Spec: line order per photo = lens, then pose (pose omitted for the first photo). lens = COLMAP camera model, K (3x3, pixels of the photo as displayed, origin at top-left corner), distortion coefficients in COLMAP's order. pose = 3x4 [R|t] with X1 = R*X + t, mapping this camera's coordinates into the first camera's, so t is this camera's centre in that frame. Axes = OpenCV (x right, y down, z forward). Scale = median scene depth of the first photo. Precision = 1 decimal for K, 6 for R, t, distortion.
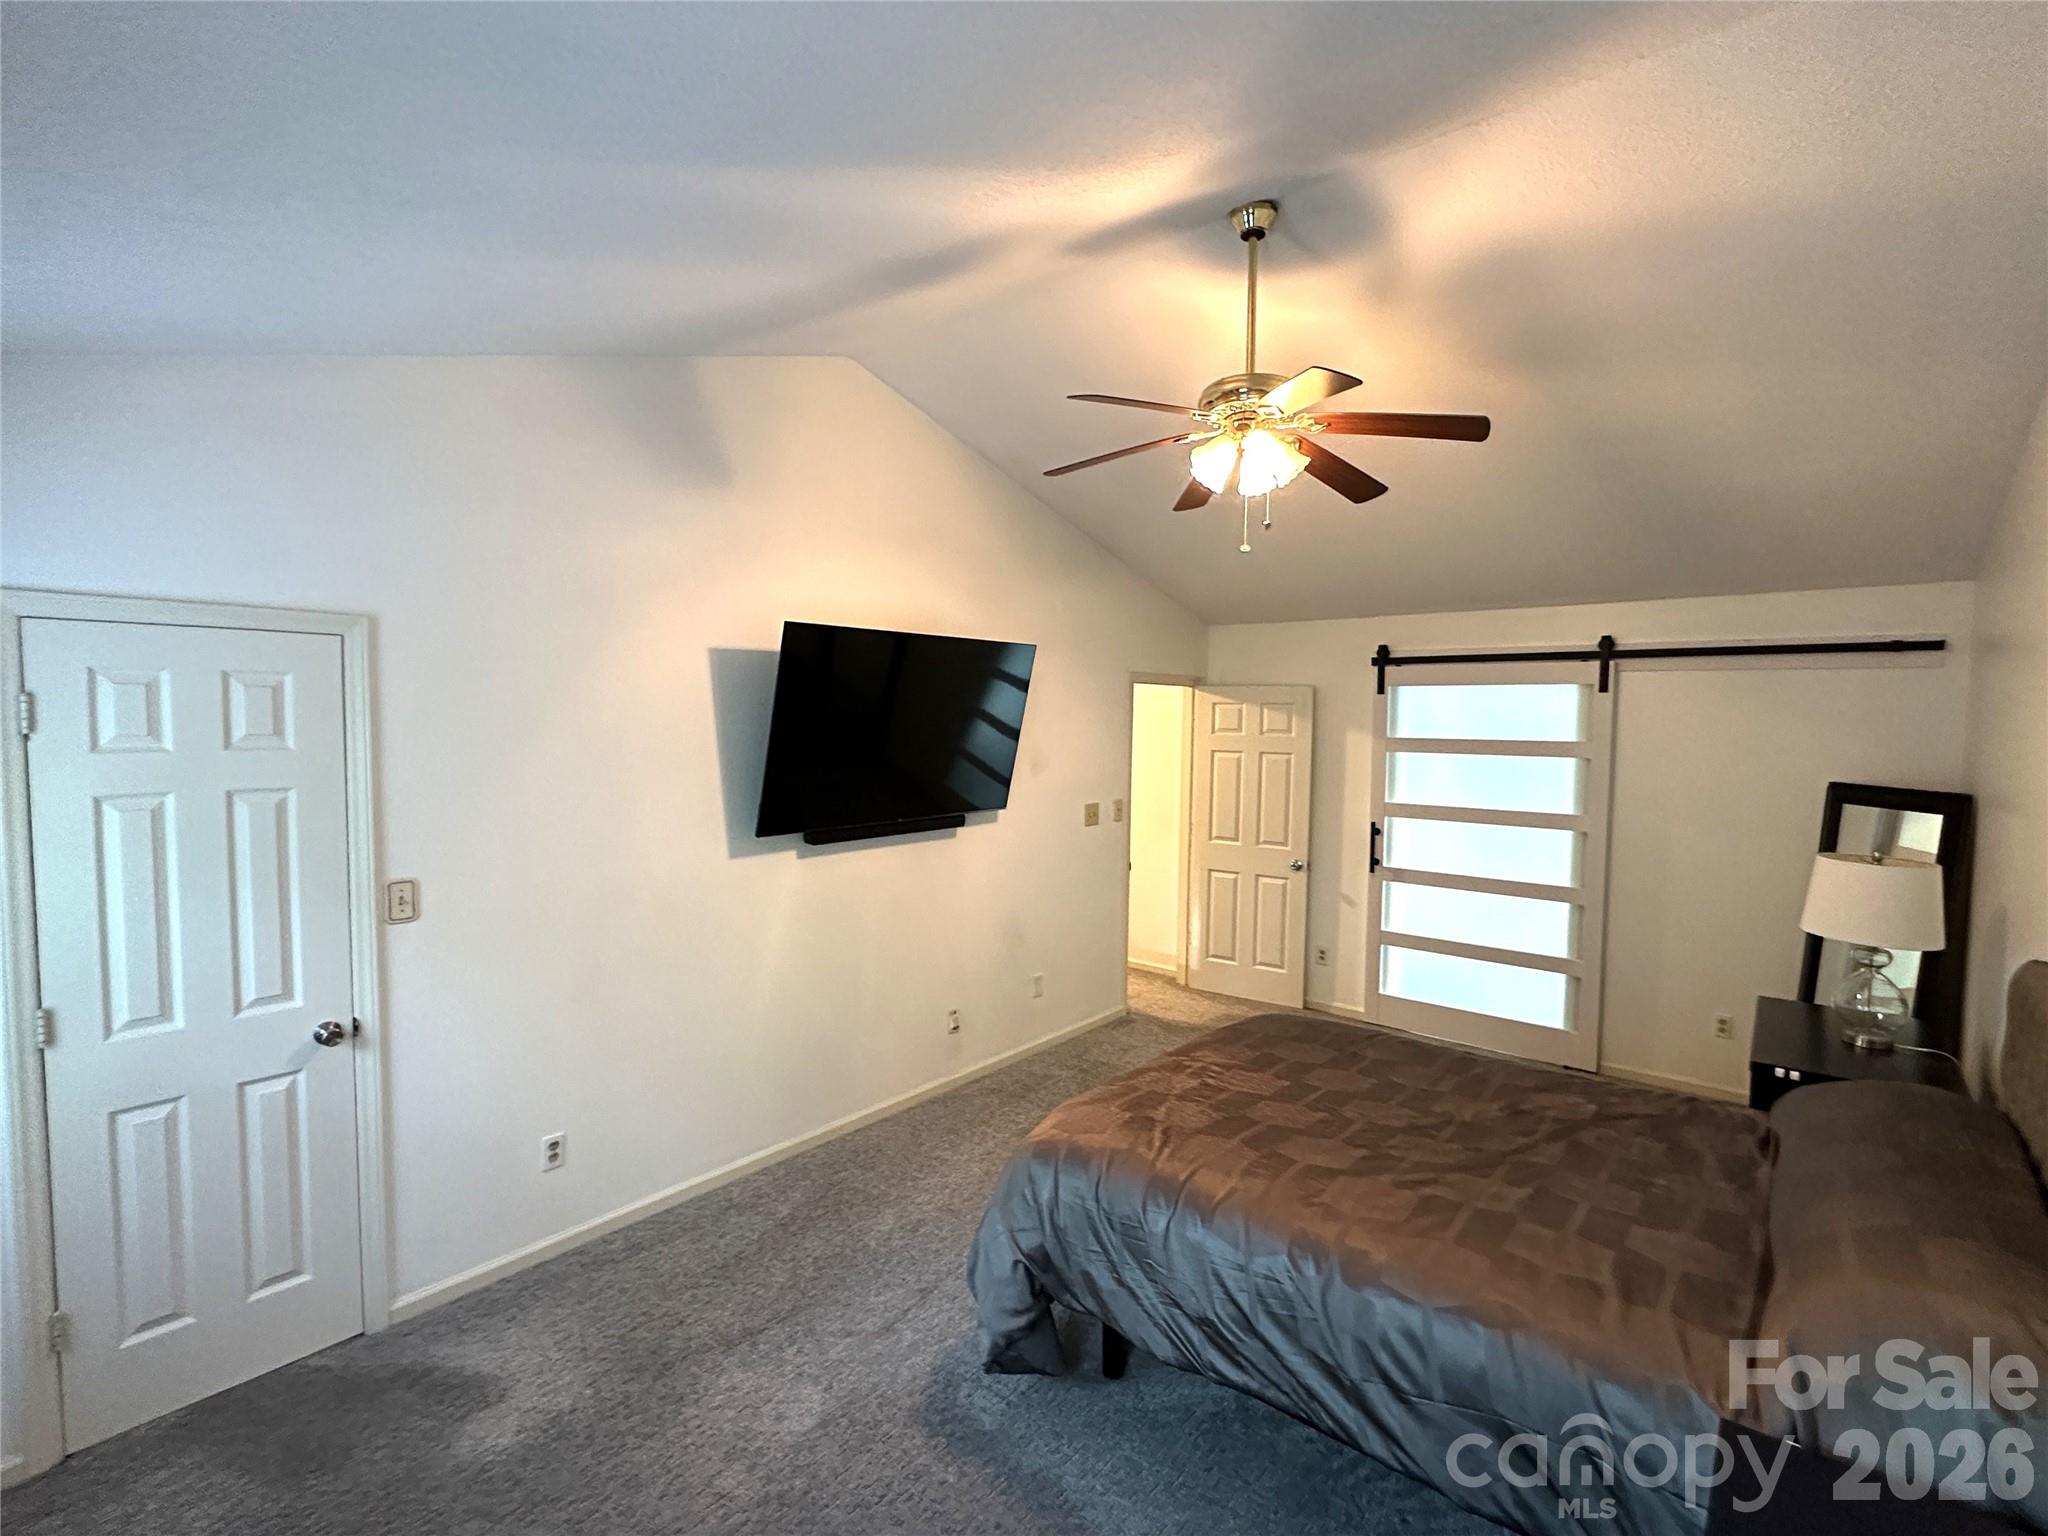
lens RADIAL K [[930.4, 0, 1017.6], [0, 930.4, 773.6], [0, 0, 1]] dist [-0.007370, 0.002906]
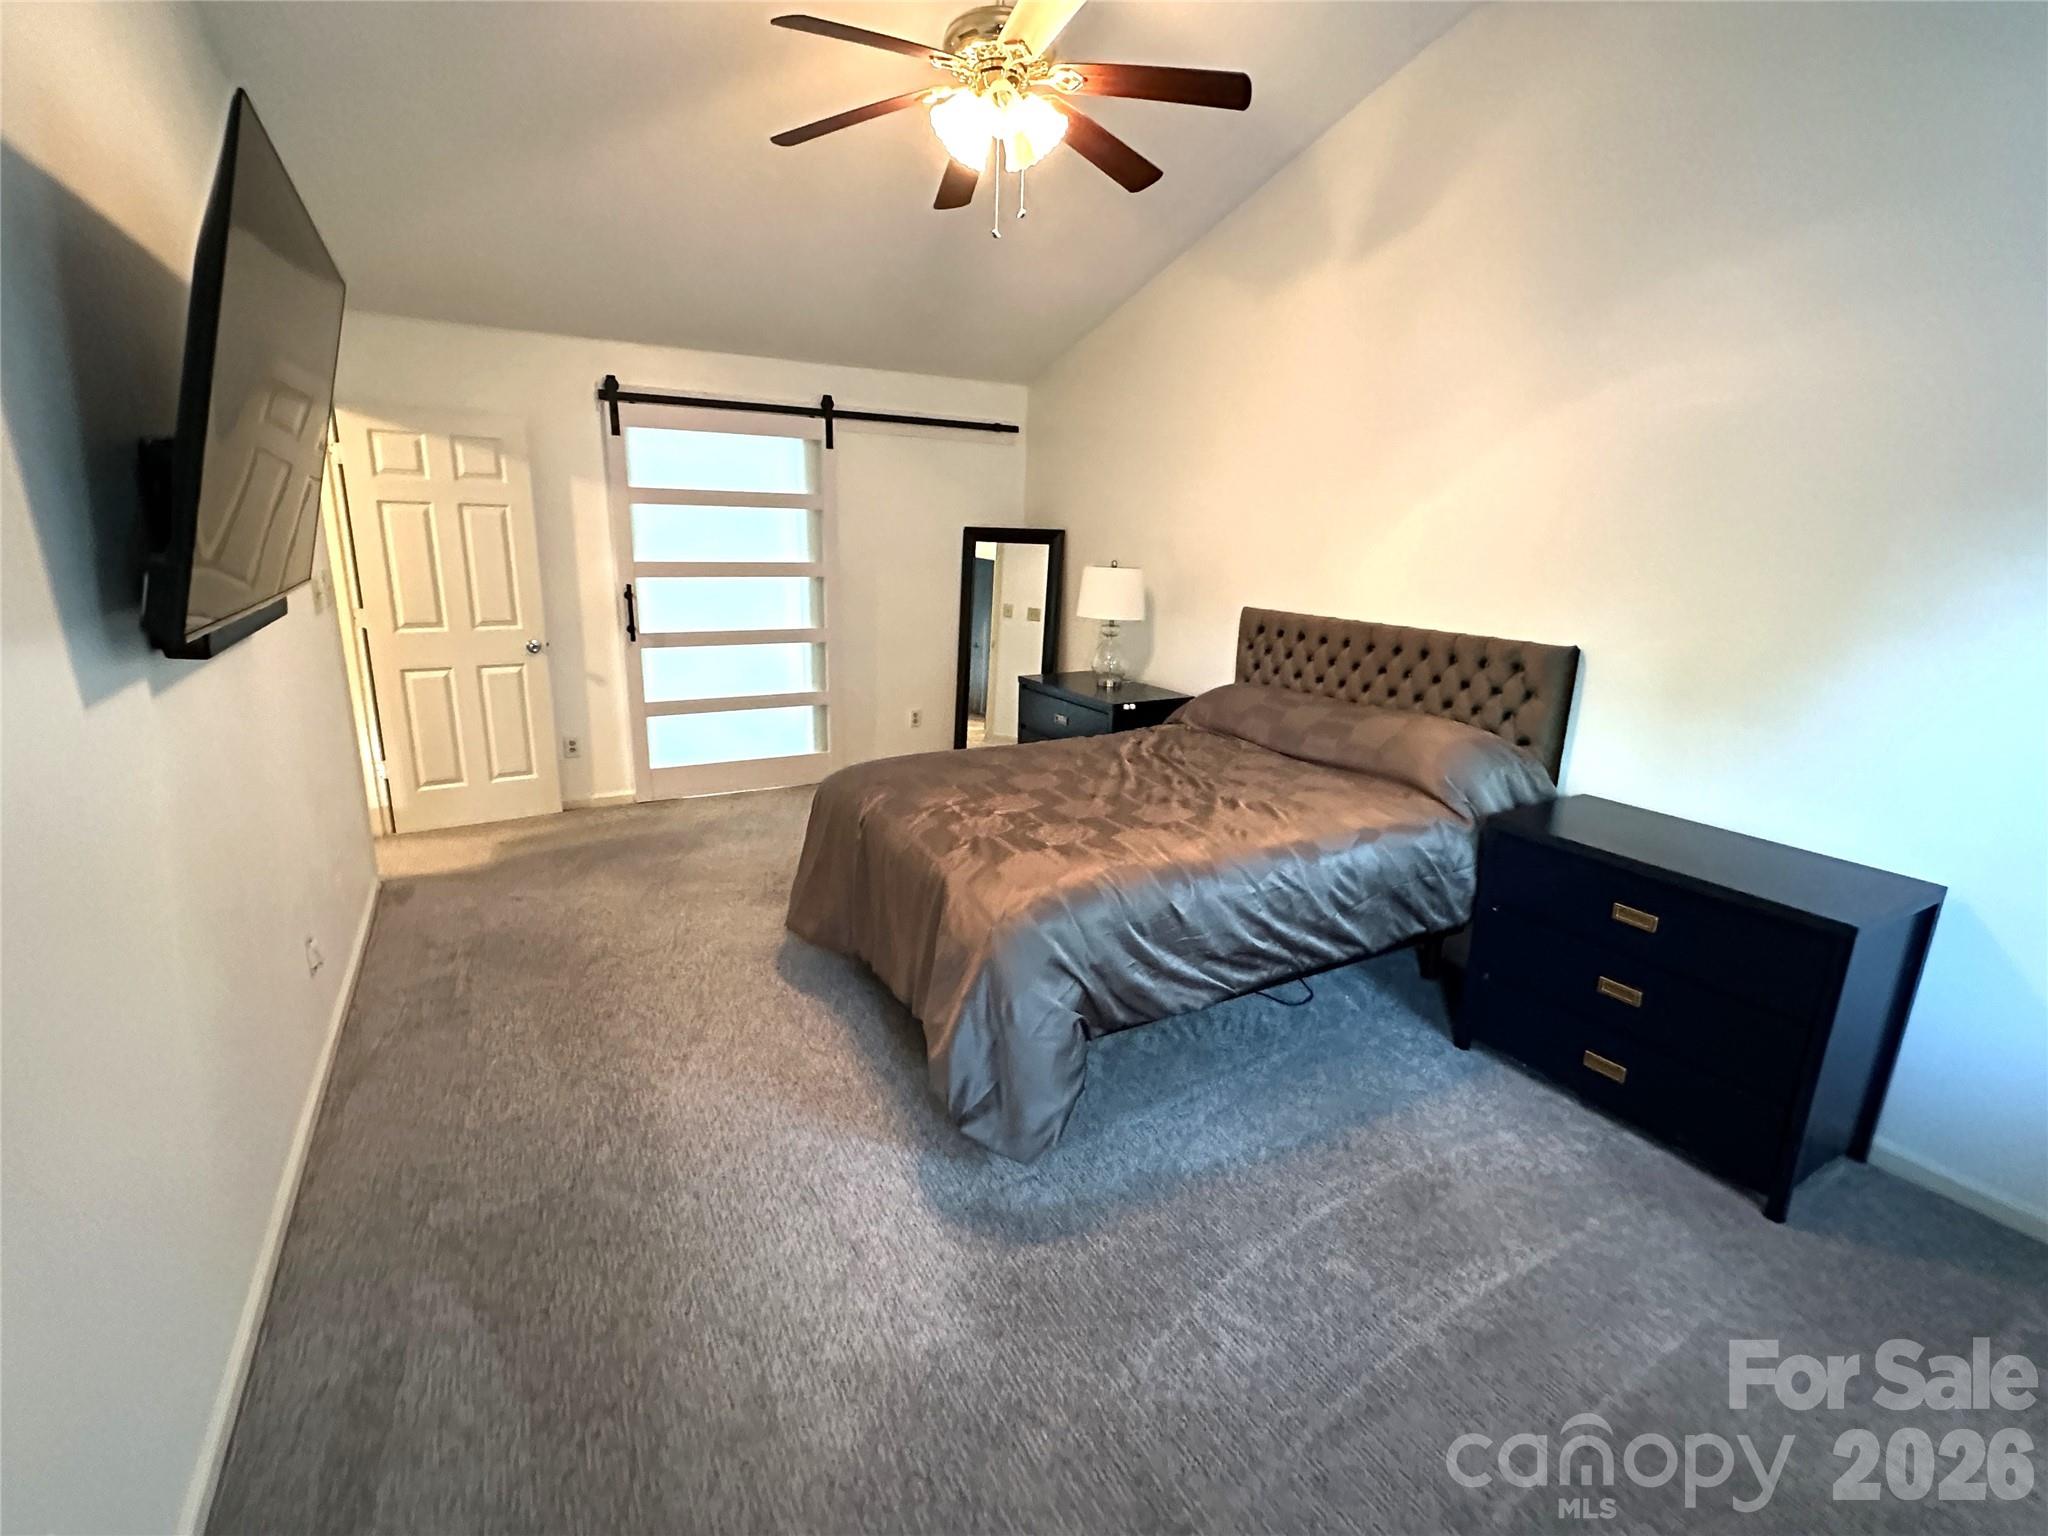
lens RADIAL K [[930.4, 0, 1031.5], [0, 930.4, 774.6], [0, 0, 1]] dist [-0.007370, 0.002906]
pose [[0.342062, -0.242917, 0.907736, -0.344202], [0.035017, 0.968633, 0.246018, 0.022666], [-0.939025, -0.052367, 0.339838, 0.315608]]
